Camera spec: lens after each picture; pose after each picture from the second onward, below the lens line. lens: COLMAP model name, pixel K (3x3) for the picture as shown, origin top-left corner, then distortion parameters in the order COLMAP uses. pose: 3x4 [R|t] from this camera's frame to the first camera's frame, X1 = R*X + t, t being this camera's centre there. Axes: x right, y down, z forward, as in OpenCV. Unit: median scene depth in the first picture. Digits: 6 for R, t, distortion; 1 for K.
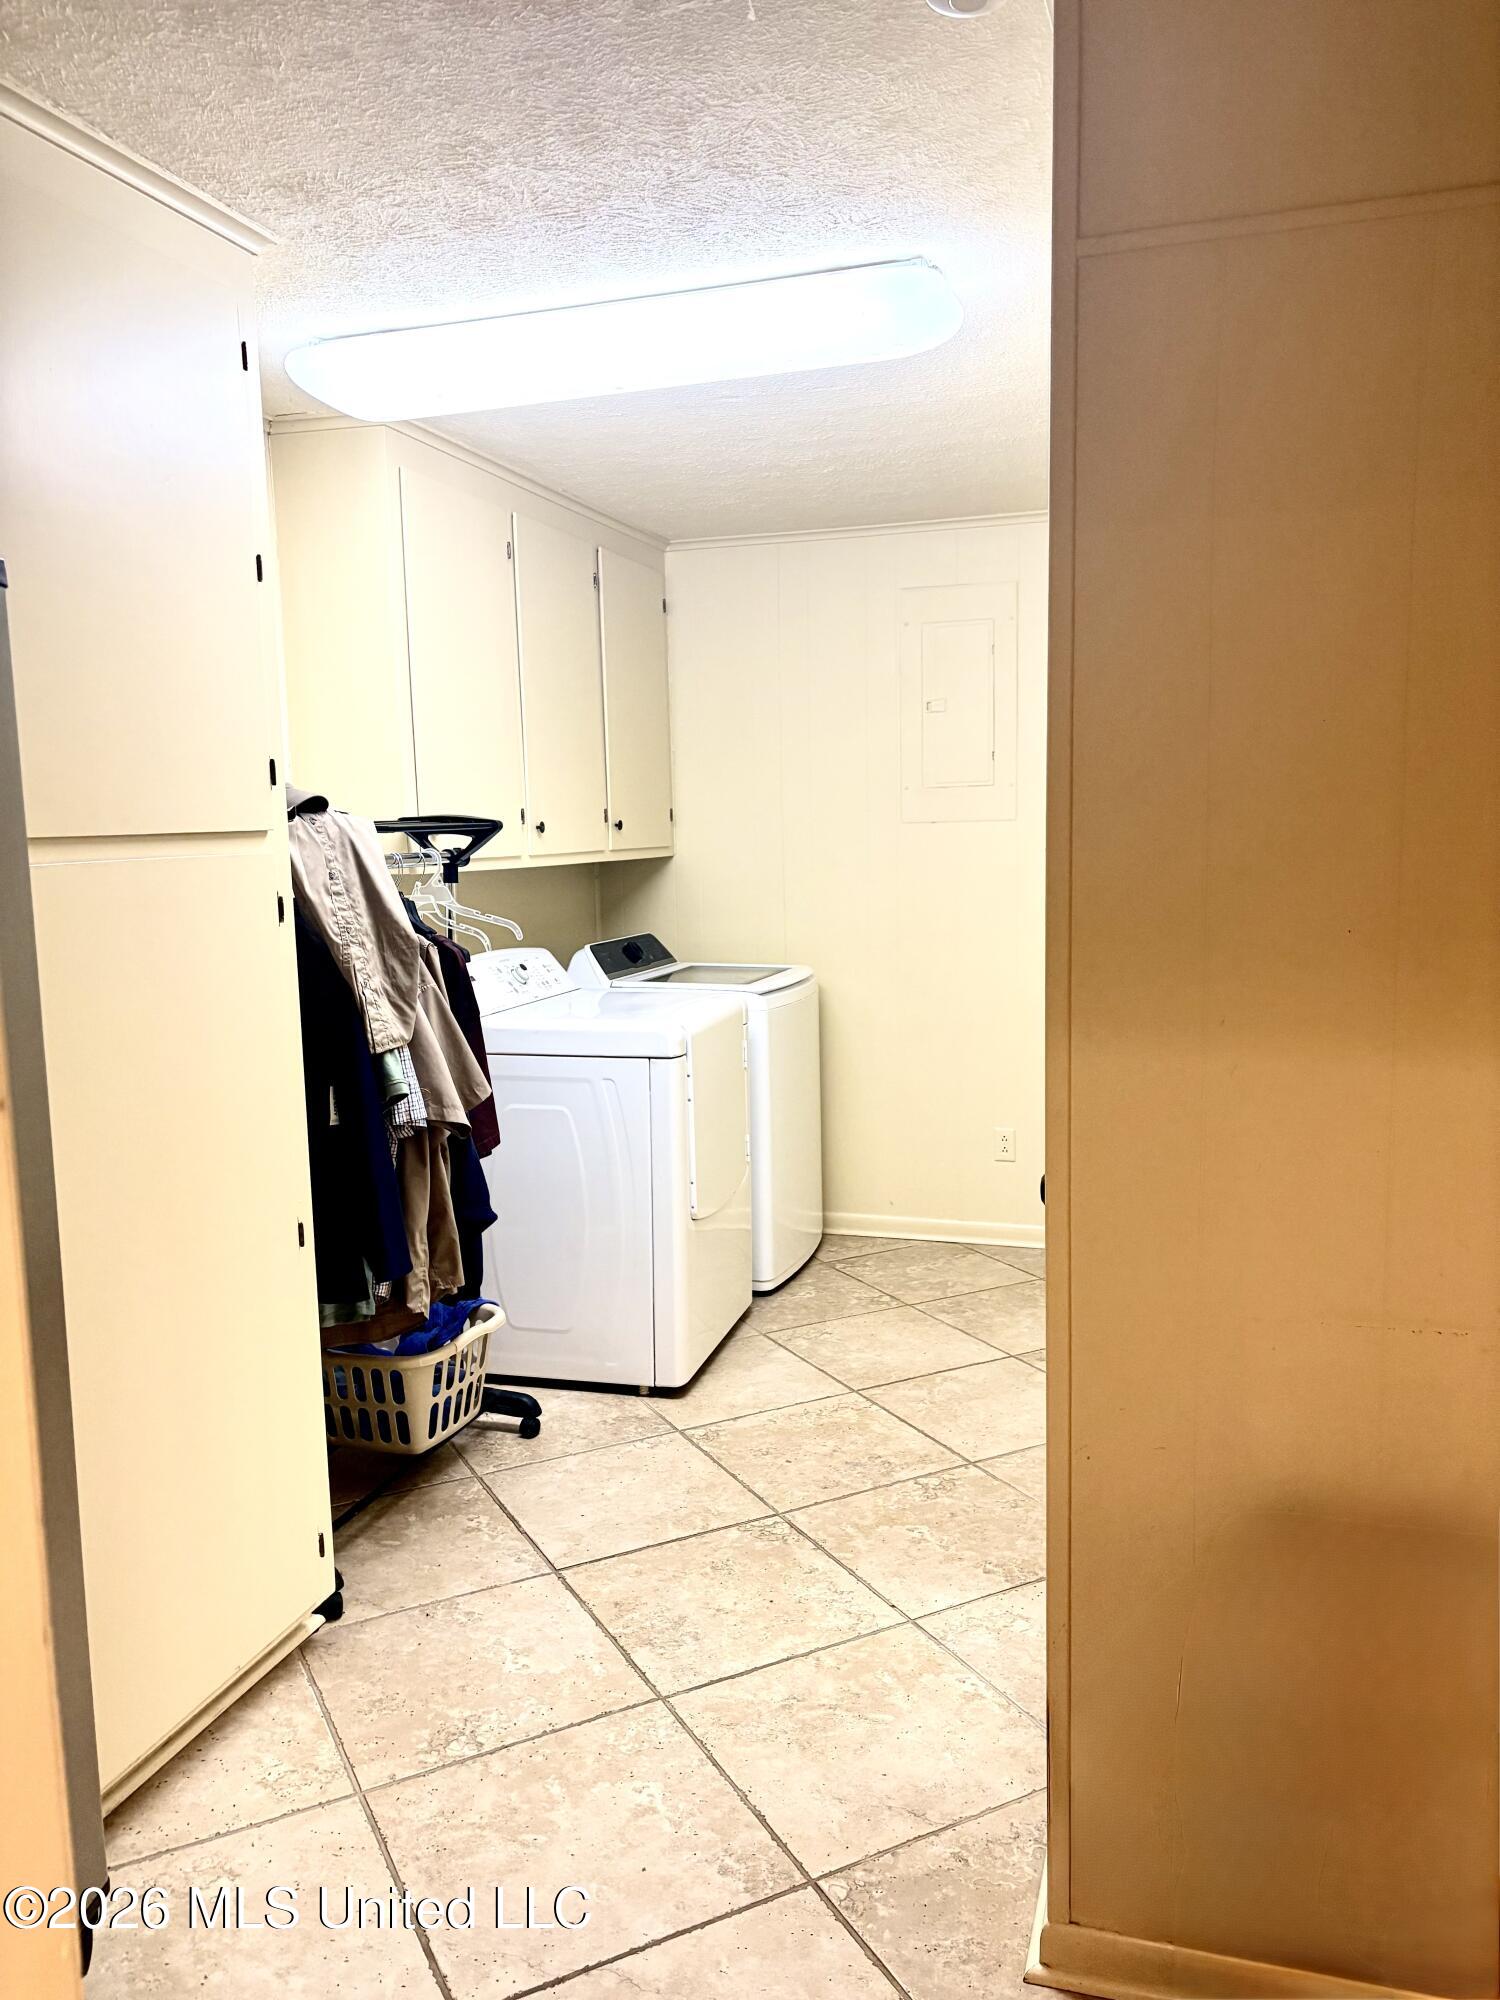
lens RADIAL K [[1514.4, 0, 750.6], [0, 1514.4, 1000.6], [0, 0, 1]] dist [0.003469, 0.000070]
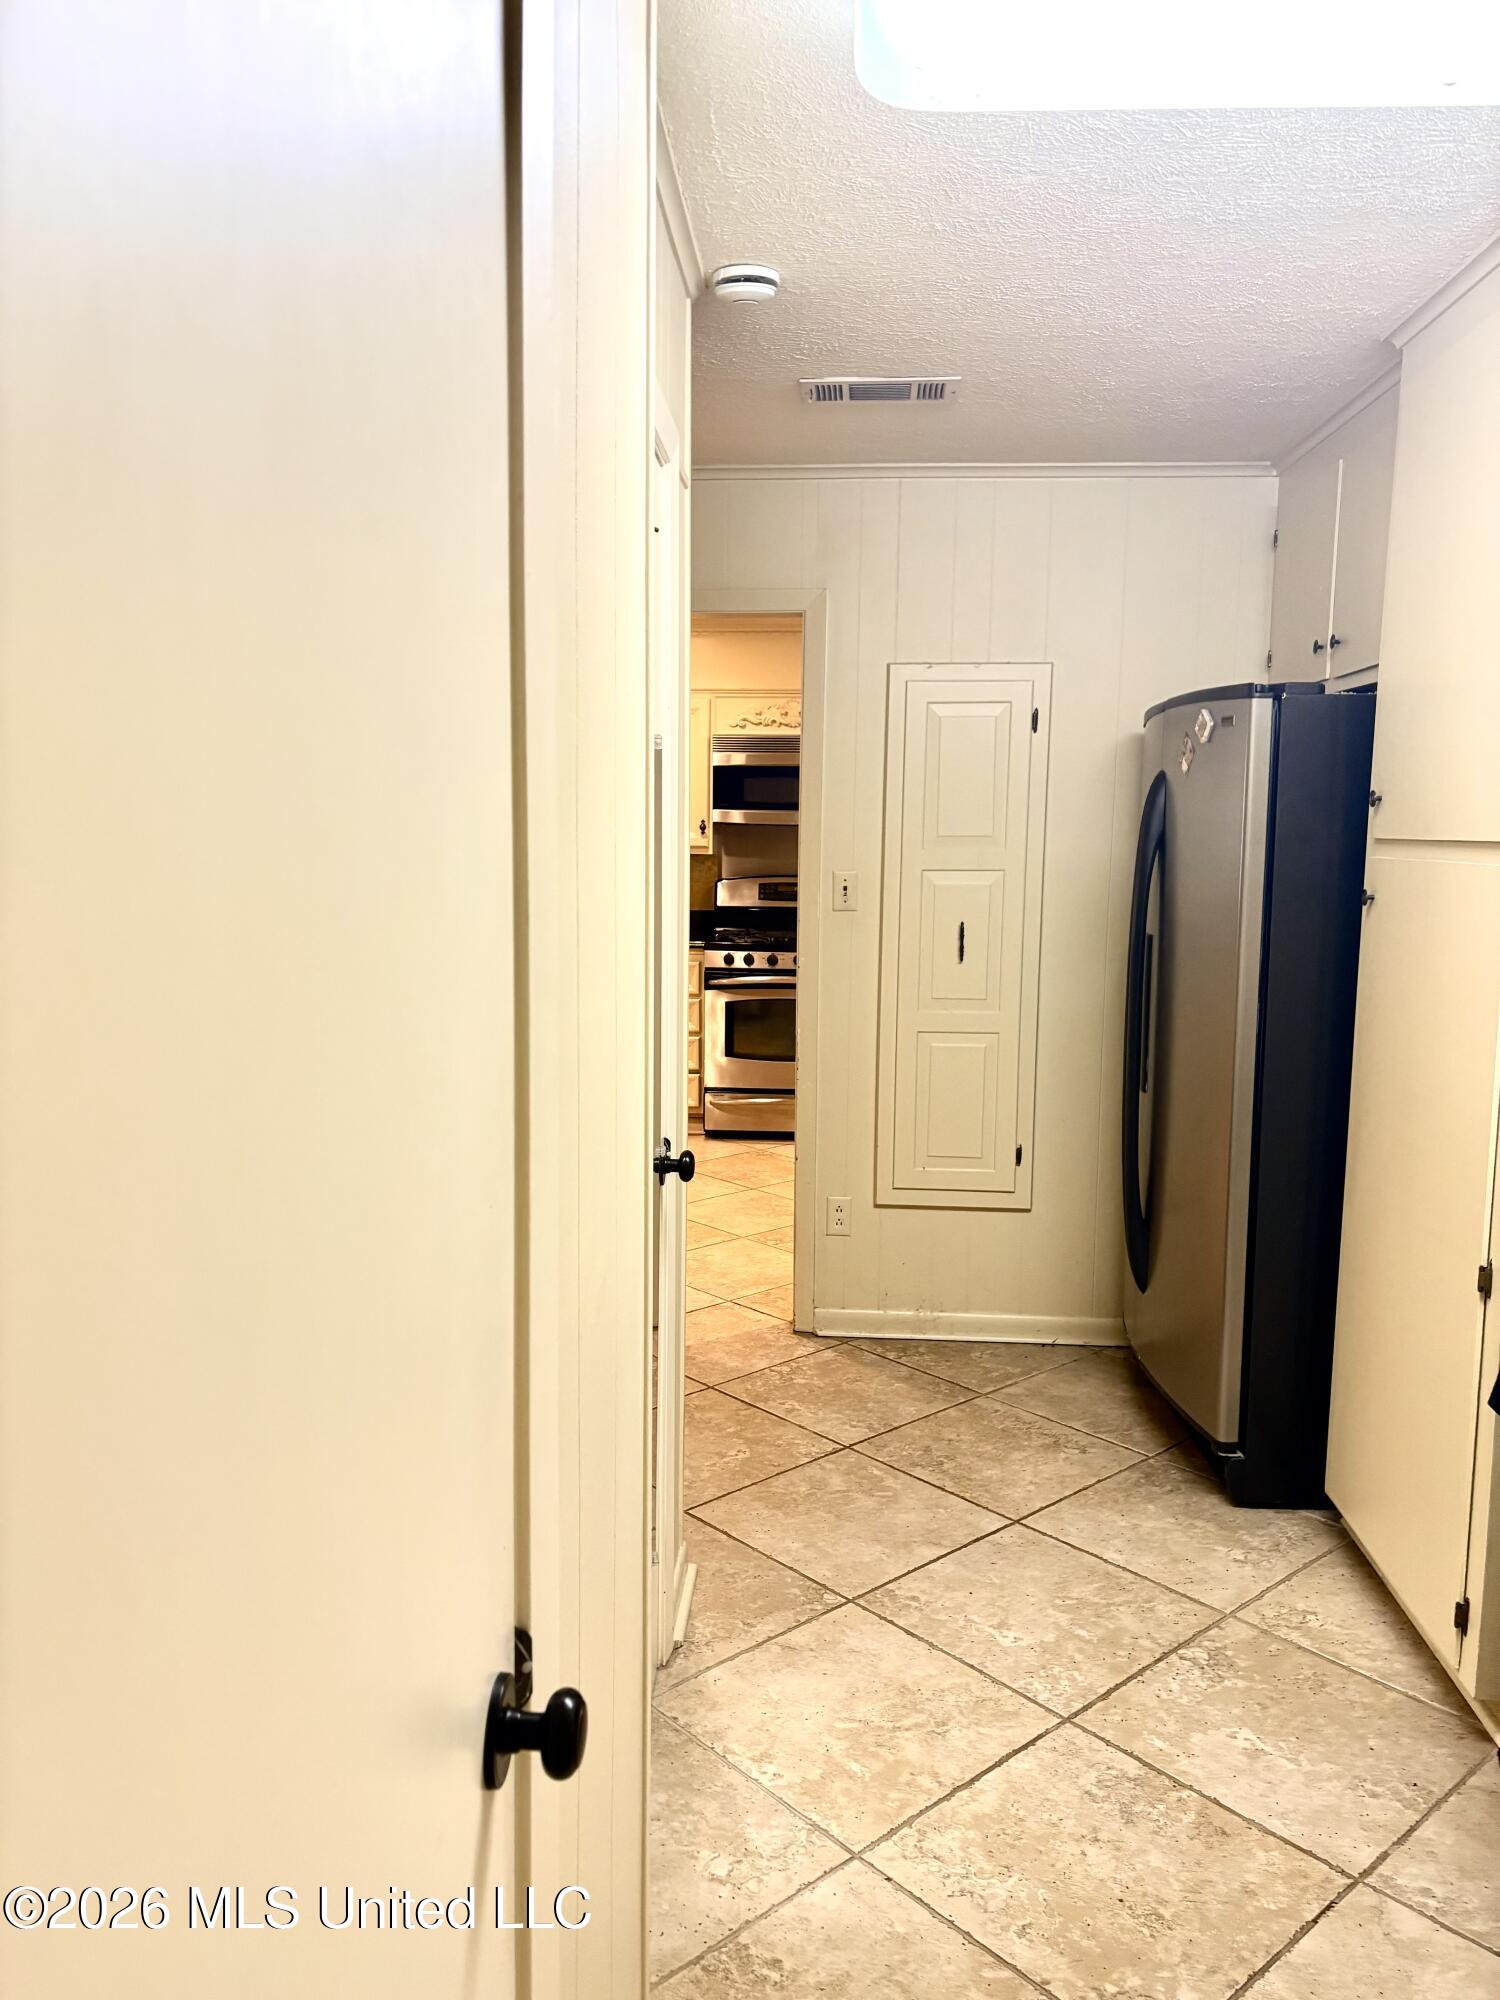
lens RADIAL K [[1514.4, 0, 748.8], [0, 1514.4, 1000.3], [0, 0, 1]] dist [0.003469, 0.000070]
pose [[-0.970698, 0.040926, -0.236794, 0.364357], [-0.016882, 0.971343, 0.237083, -0.231898], [0.239710, 0.234133, -0.942189, 1.801359]]
